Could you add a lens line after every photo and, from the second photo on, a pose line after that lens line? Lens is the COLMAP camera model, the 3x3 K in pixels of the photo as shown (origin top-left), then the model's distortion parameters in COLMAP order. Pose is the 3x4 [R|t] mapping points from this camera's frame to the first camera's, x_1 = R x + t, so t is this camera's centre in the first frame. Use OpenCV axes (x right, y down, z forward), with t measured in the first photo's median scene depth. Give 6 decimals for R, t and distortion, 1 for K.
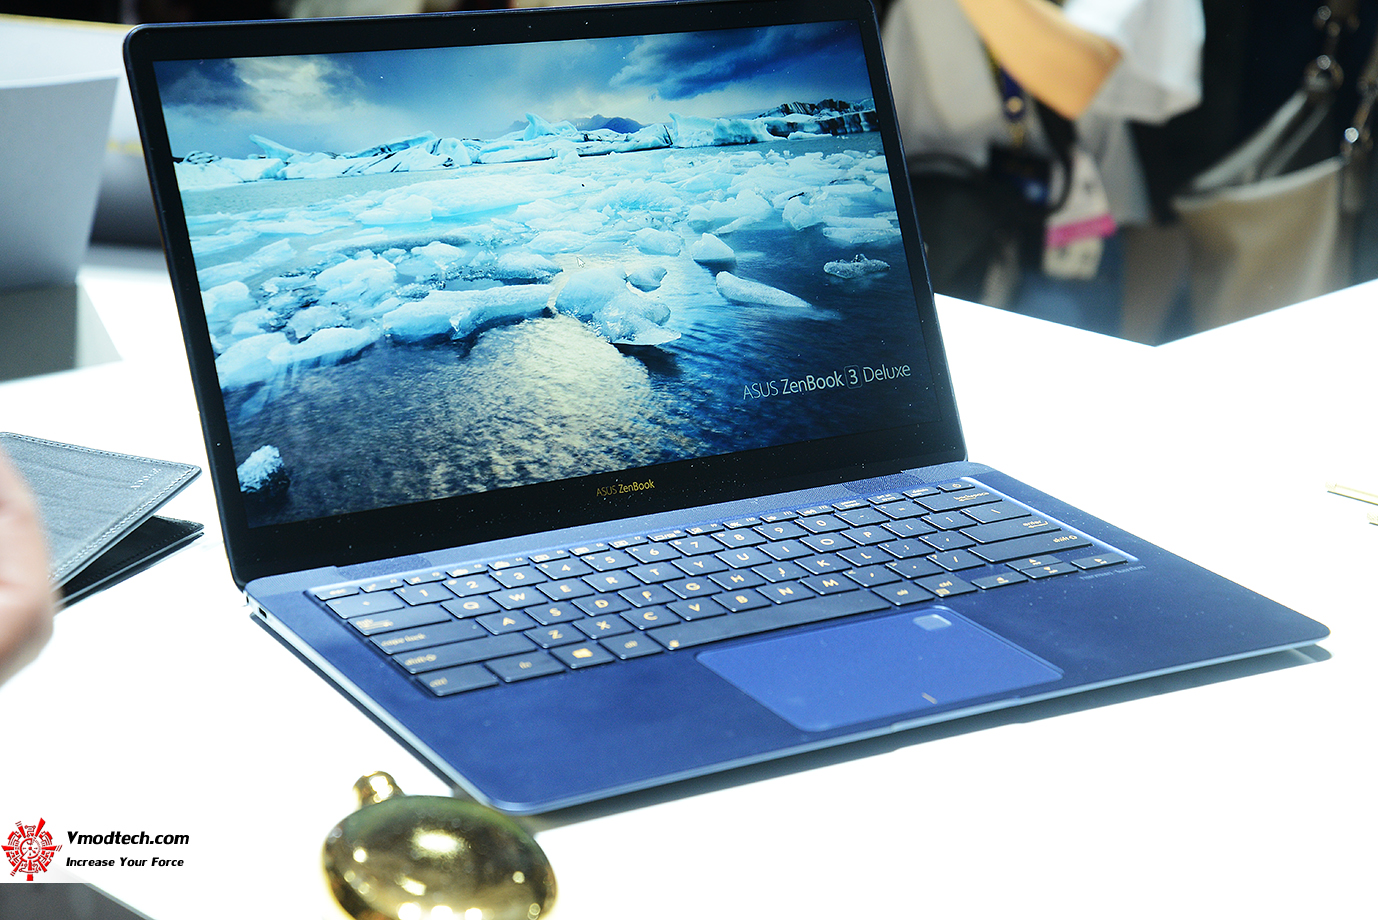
lens RADIAL K [[2966.4, 0, 688.1], [0, 2966.4, 463.5], [0, 0, 1]] dist [0.371891, 0.000000]
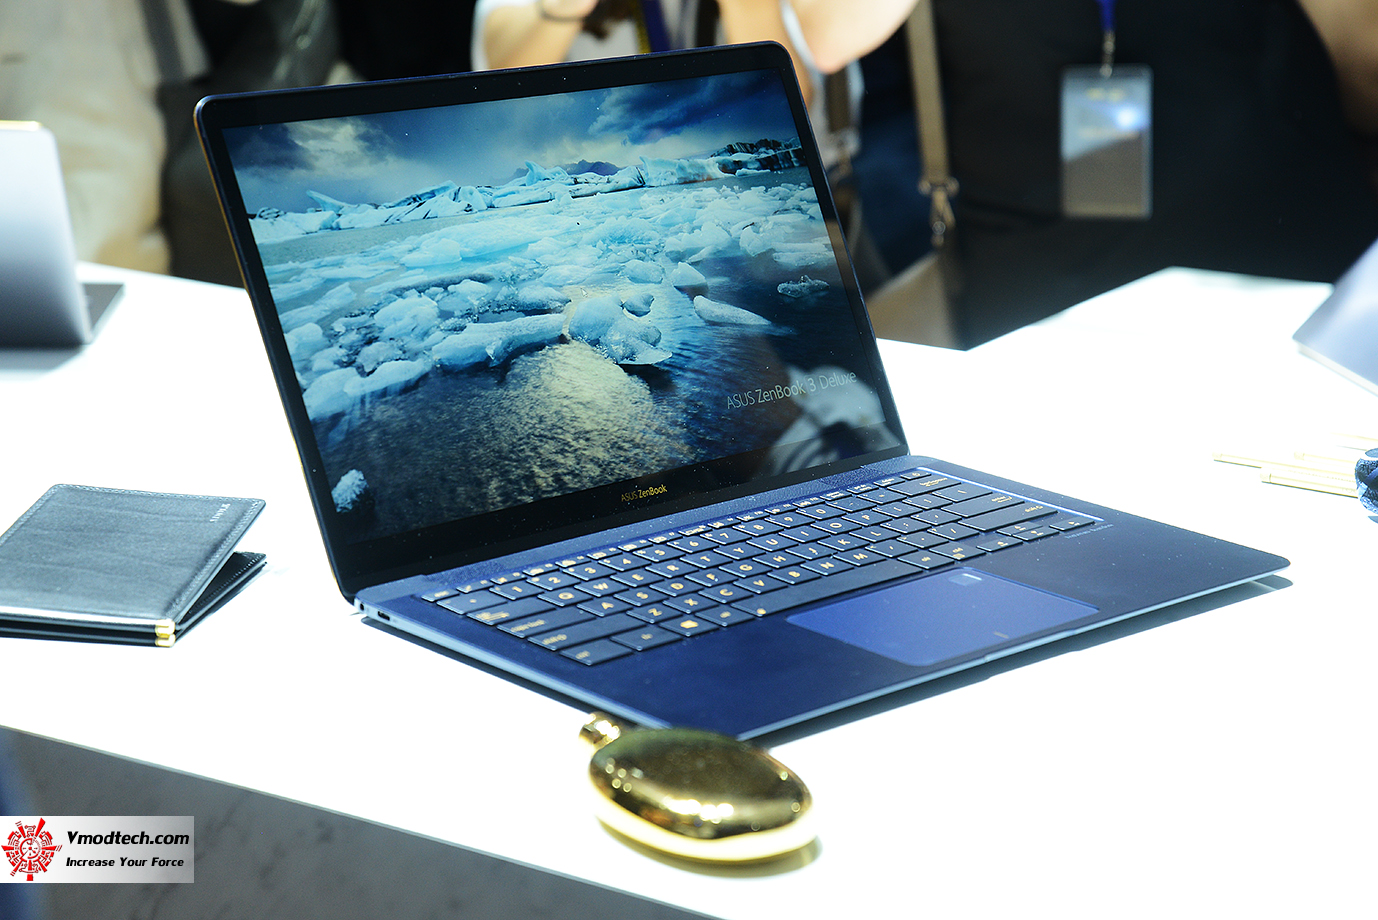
lens RADIAL K [[3165.6, 0, 689.7], [0, 3165.6, 459.9], [0, 0, 1]] dist [0.327826, 0.000000]
pose [[0.978904, -0.069954, 0.191973, -0.233666], [0.078129, 0.996317, -0.035340, 0.039615], [-0.188793, 0.049593, 0.980764, -0.159992]]
